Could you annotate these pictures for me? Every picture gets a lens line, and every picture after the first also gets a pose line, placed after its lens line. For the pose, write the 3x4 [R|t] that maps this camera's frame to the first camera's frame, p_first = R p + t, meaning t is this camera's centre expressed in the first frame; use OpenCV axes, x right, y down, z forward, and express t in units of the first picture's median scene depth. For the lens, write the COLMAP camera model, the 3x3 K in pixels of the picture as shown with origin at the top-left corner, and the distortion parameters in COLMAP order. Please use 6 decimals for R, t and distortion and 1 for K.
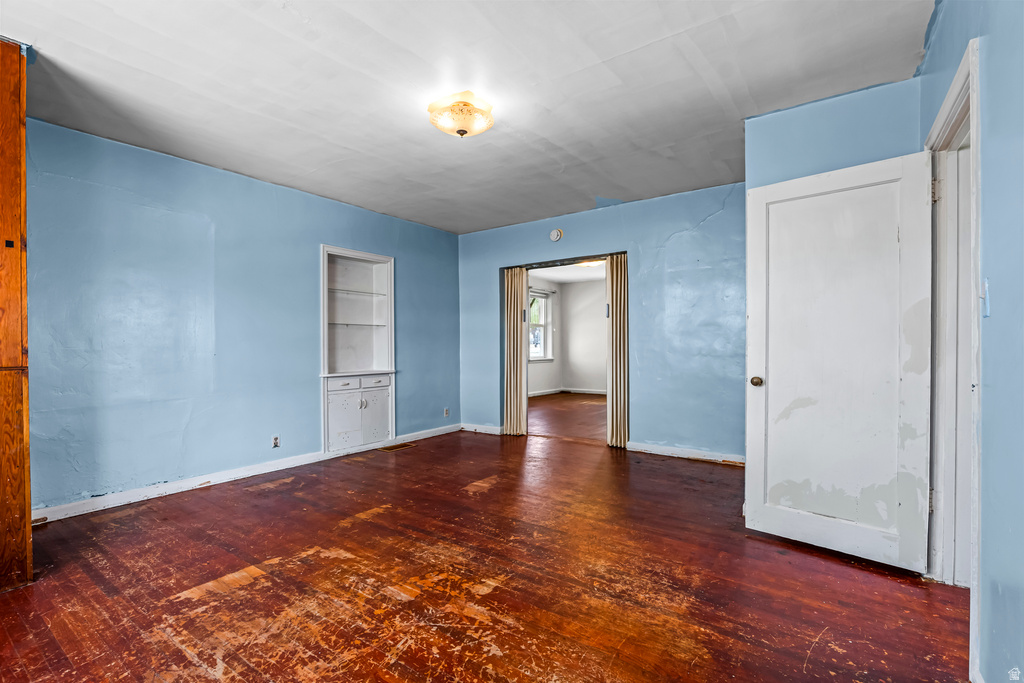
lens RADIAL K [[474.2, 0, 515.0], [0, 474.2, 344.5], [0, 0, 1]] dist [-0.017180, 0.002637]
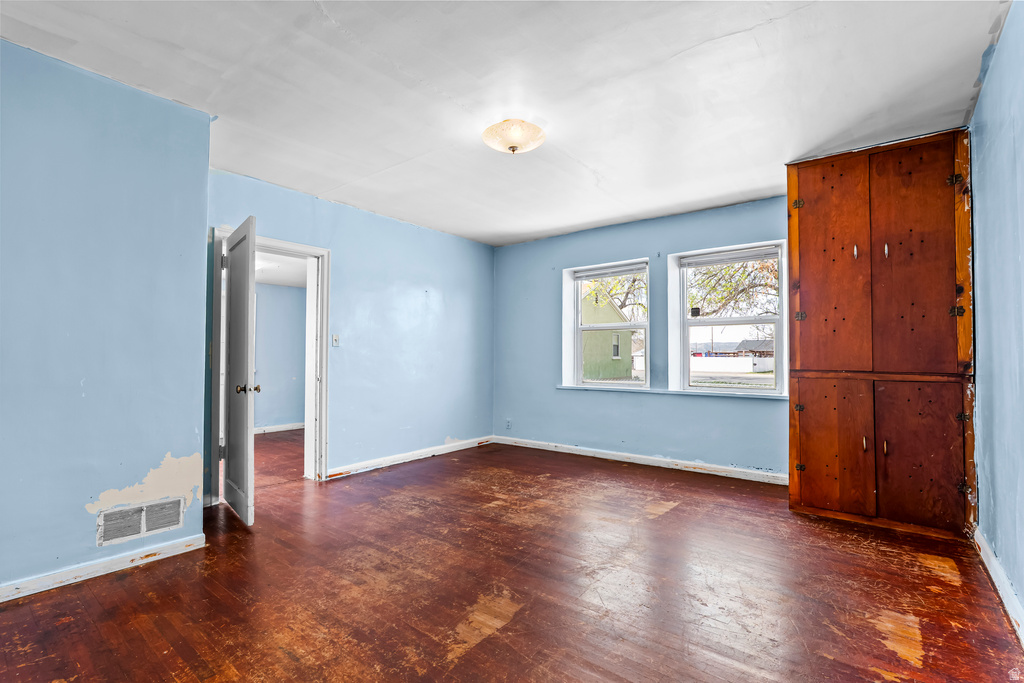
lens RADIAL K [[474.2, 0, 487.5], [0, 474.2, 344.0], [0, 0, 1]] dist [-0.017180, 0.002637]
pose [[-0.992371, 0.005403, 0.123165, -0.225741], [0.002750, 0.999761, -0.021697, -0.005162], [-0.123253, -0.021193, -0.992149, 2.491634]]
